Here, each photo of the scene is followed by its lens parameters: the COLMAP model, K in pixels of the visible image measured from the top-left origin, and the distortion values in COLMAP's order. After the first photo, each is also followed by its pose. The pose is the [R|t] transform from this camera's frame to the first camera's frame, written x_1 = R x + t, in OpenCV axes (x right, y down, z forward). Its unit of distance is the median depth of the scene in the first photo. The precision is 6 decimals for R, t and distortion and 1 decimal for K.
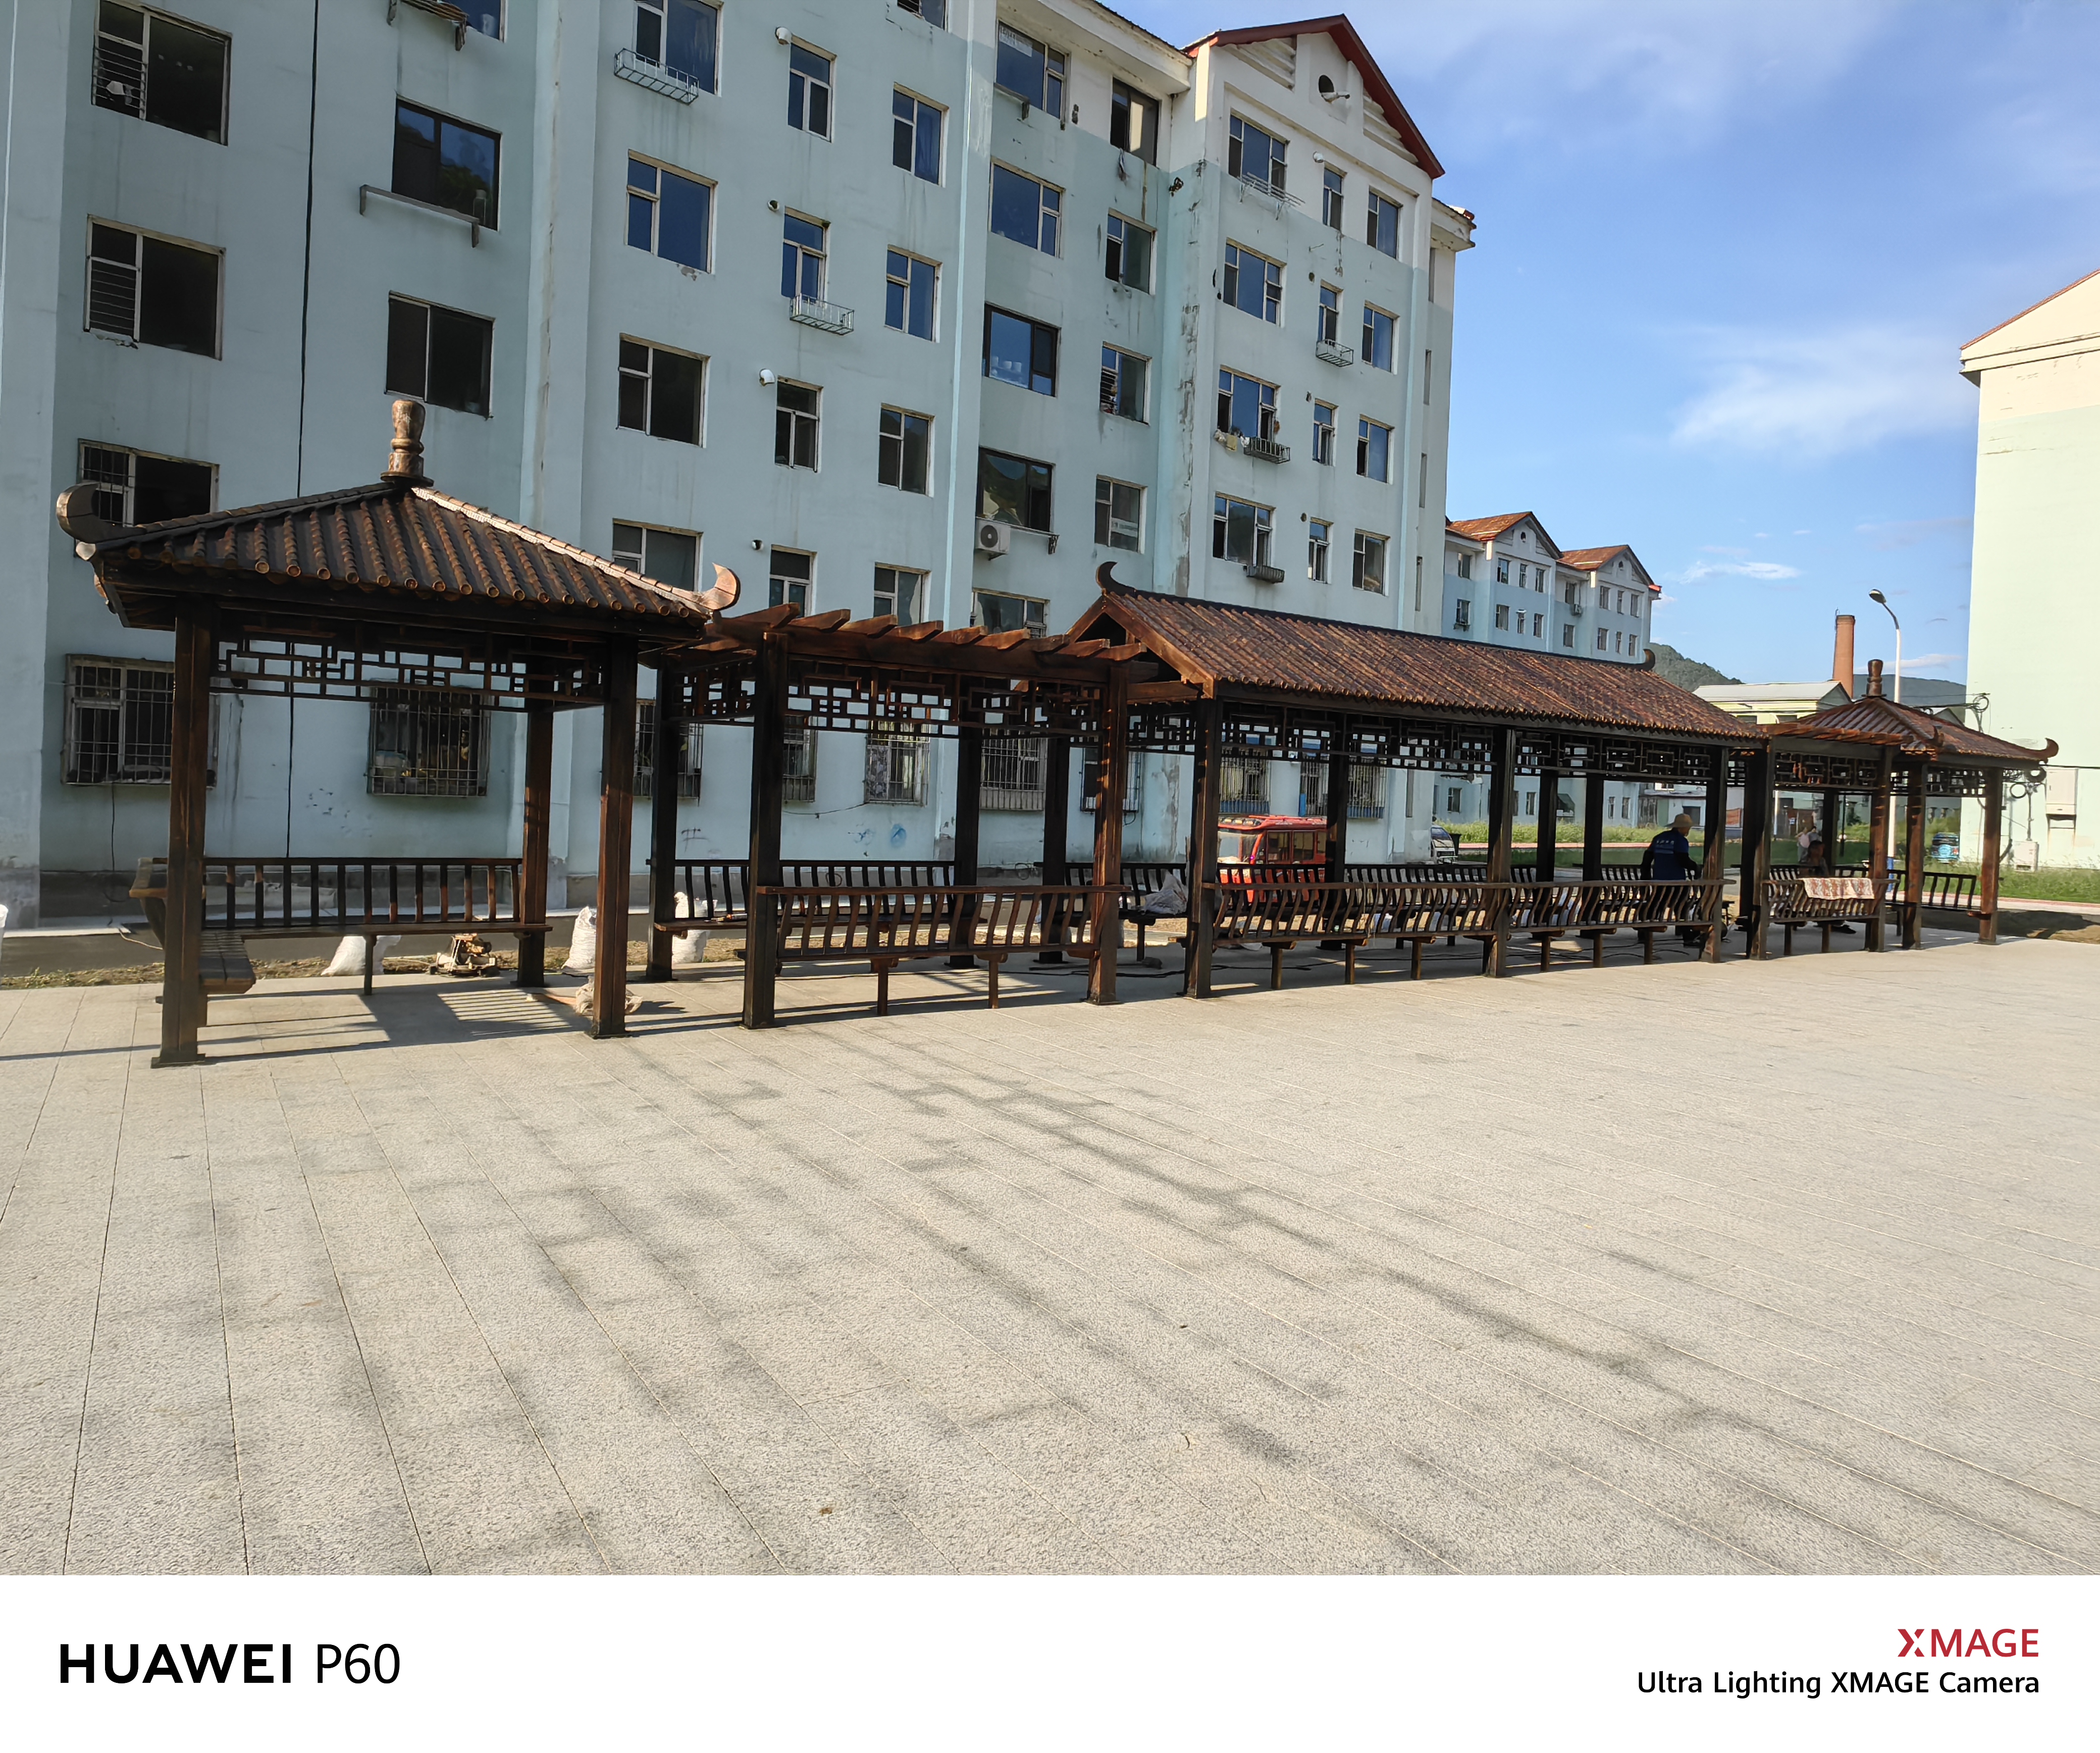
lens RADIAL K [[1388.1, 0, 1057.2], [0, 1388.1, 858.1], [0, 0, 1]] dist [-0.015278, 0.008653]
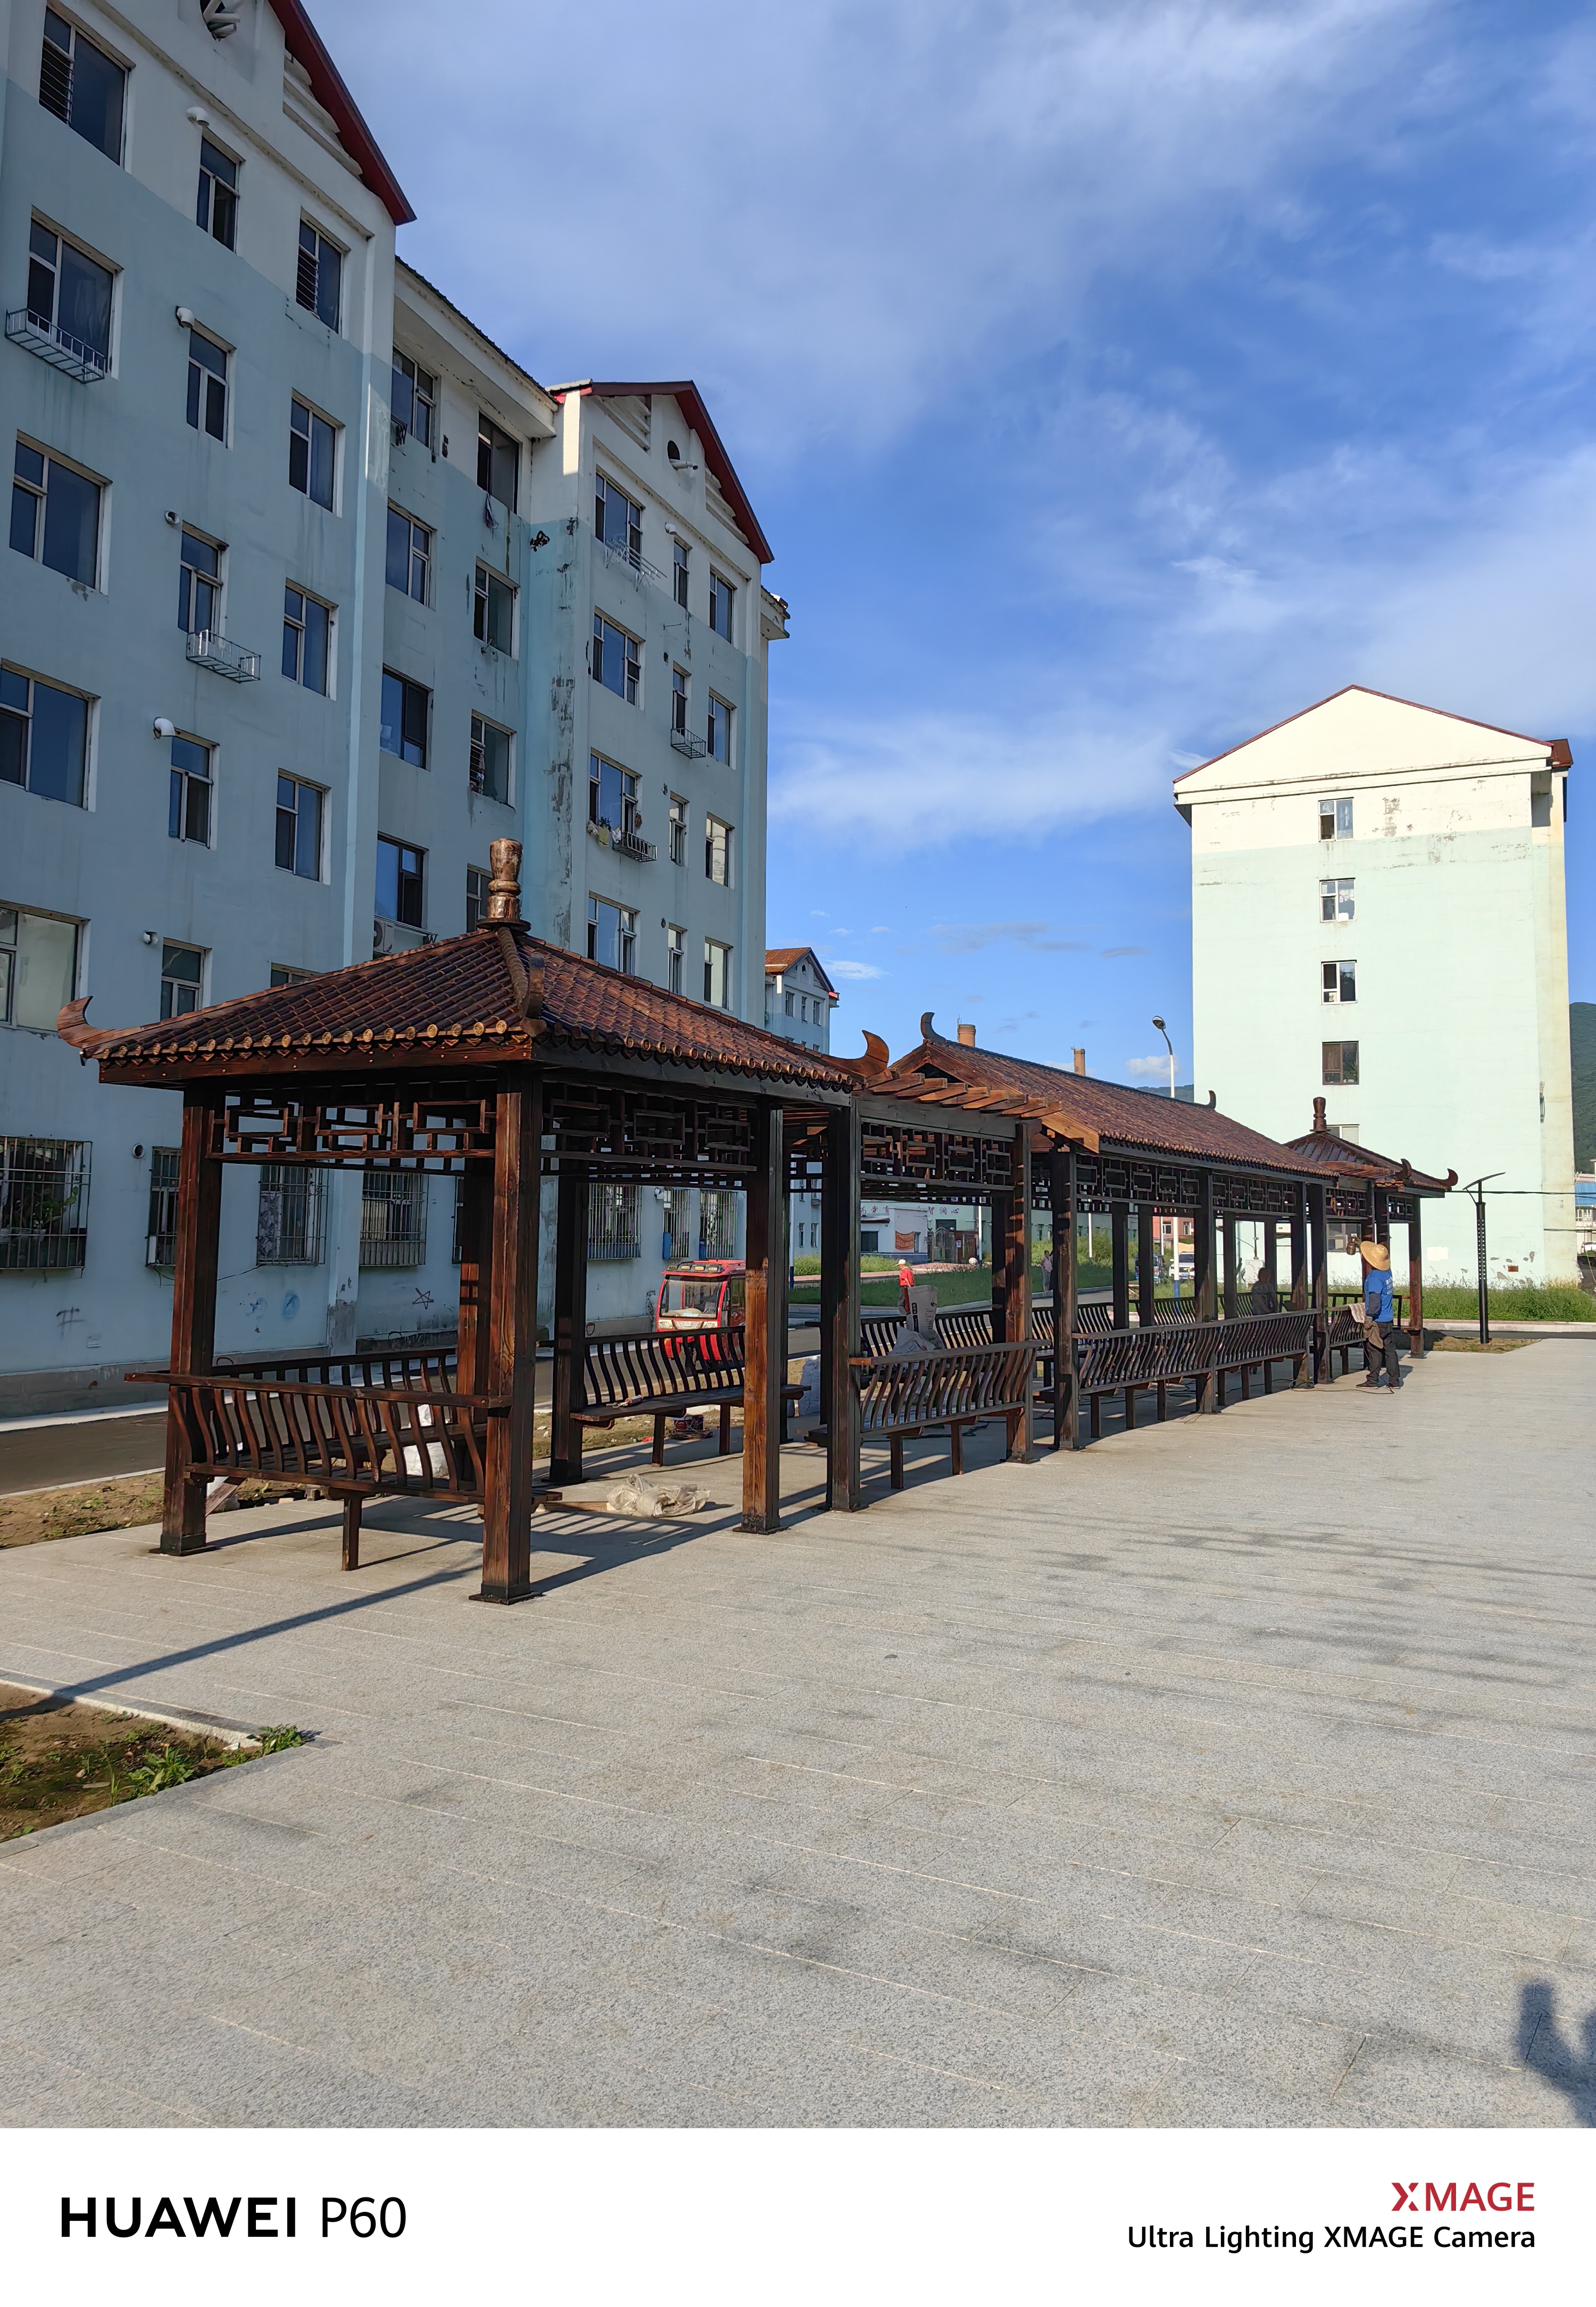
lens RADIAL K [[1764.4, 0, 805.9], [0, 1764.4, 1149.4], [0, 0, 1]] dist [0.015784, -0.033705]
pose [[0.894262, -0.004800, 0.447518, -0.276415], [0.045176, 0.995803, -0.079593, -0.010354], [-0.445258, 0.091394, 0.890726, -0.028733]]
